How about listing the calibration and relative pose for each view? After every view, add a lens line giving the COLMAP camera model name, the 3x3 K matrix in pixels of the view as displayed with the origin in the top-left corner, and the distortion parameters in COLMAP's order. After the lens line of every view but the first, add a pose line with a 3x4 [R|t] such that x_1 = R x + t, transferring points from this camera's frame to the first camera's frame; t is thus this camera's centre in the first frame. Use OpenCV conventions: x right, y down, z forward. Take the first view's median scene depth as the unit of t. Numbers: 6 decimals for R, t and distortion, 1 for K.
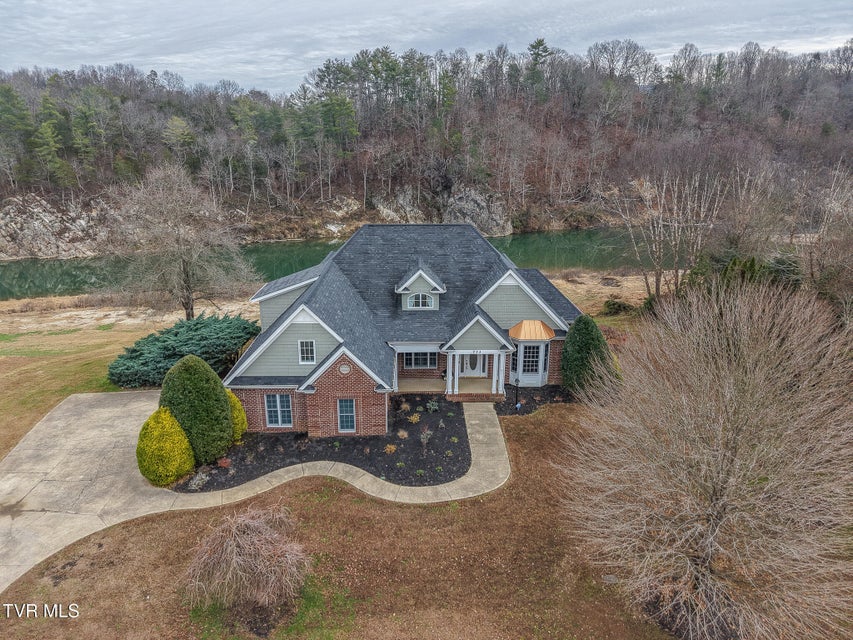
lens RADIAL K [[569.4, 0, 423.8], [0, 569.4, 321.4], [0, 0, 1]] dist [0.023570, -0.022358]
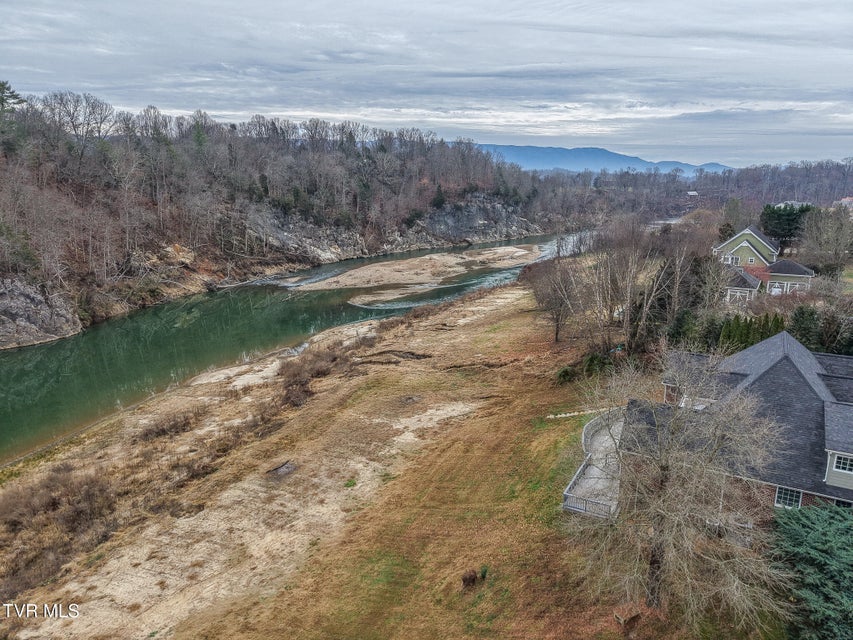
lens RADIAL K [[569.4, 0, 425.0], [0, 569.4, 314.8], [0, 0, 1]] dist [0.023570, -0.022358]
pose [[0.523290, -0.190186, 0.830661, -1.330352], [0.263792, 0.963049, 0.054317, -0.491869], [-0.810297, 0.190698, 0.554123, 1.006100]]
